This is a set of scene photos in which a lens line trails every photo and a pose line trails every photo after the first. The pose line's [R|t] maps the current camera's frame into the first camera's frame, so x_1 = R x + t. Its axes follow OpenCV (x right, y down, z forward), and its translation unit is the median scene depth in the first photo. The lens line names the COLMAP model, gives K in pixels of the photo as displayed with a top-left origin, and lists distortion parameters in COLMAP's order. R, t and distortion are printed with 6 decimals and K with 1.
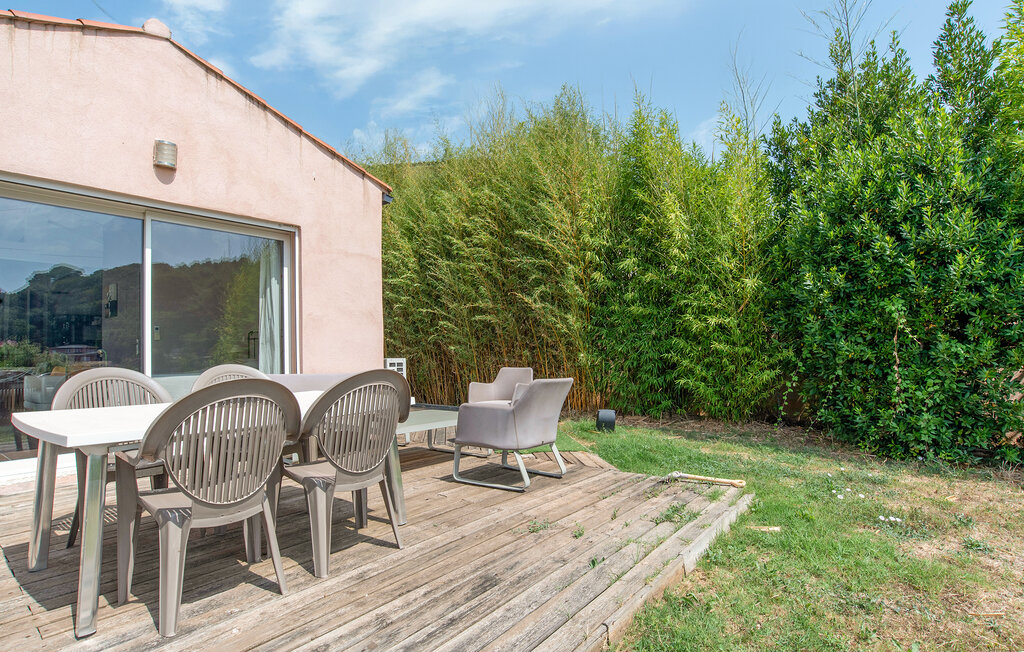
lens RADIAL K [[517.9, 0, 513.5], [0, 517.9, 316.0], [0, 0, 1]] dist [-0.052267, 0.024027]
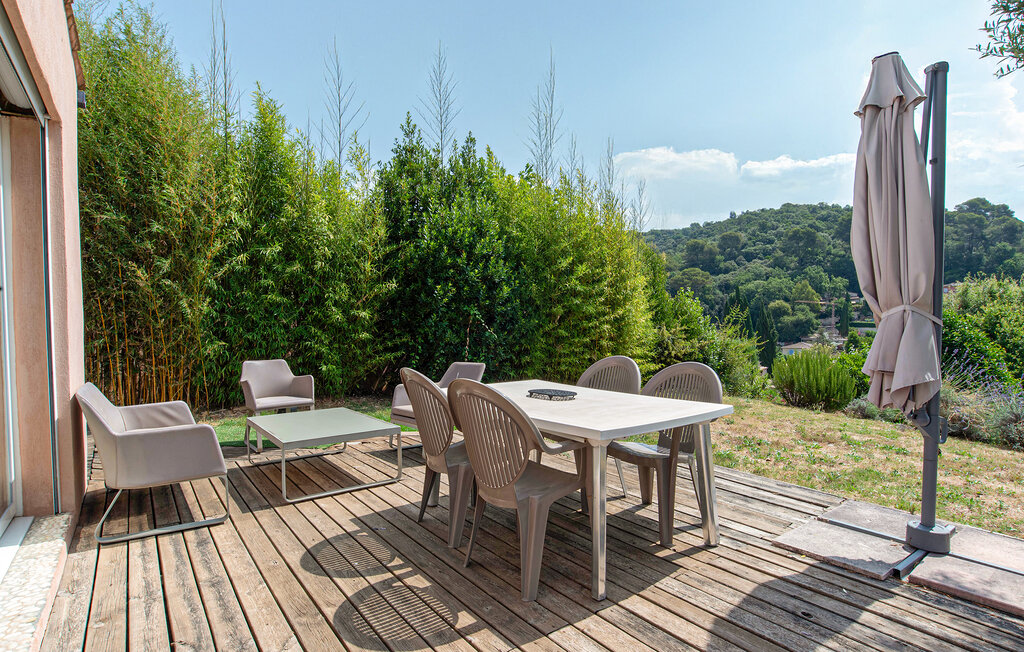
lens RADIAL K [[514.8, 0, 517.1], [0, 514.8, 322.6], [0, 0, 1]] dist [-0.002693, -0.000189]
pose [[0.251422, 0.025749, 0.967535, -0.648127], [-0.052525, 0.998536, -0.012925, 0.025901], [-0.966451, -0.047570, 0.252406, 0.302141]]
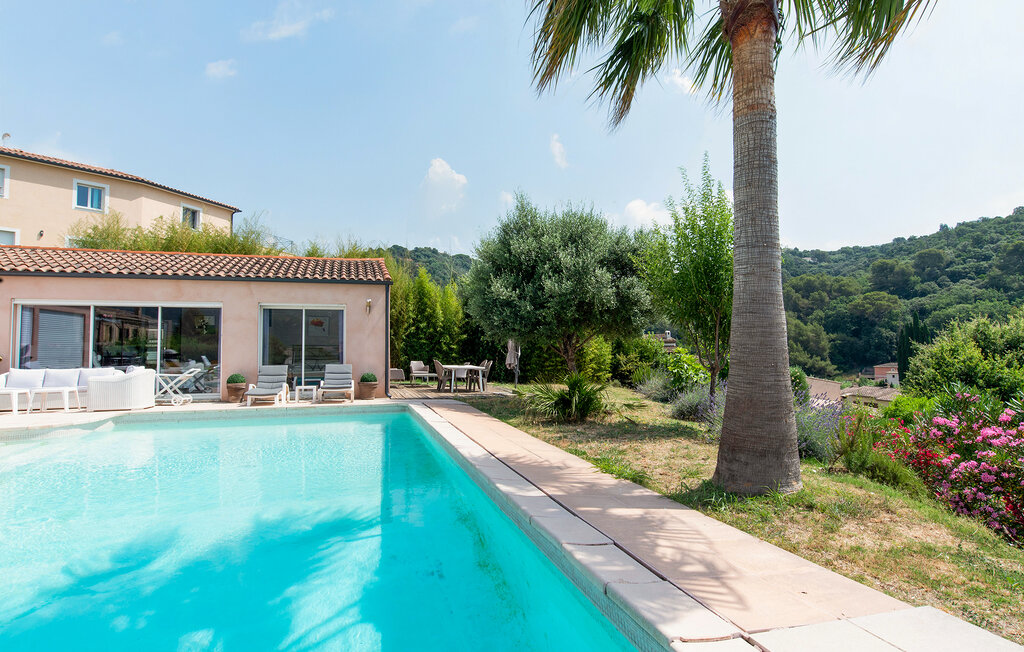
lens RADIAL K [[517.9, 0, 513.5], [0, 517.9, 316.0], [0, 0, 1]] dist [-0.052267, 0.024027]
pose [[0.556827, 0.083497, 0.826421, -1.954787], [-0.064334, 0.996281, -0.057311, -0.020741], [-0.828133, -0.021255, 0.560128, -1.059737]]
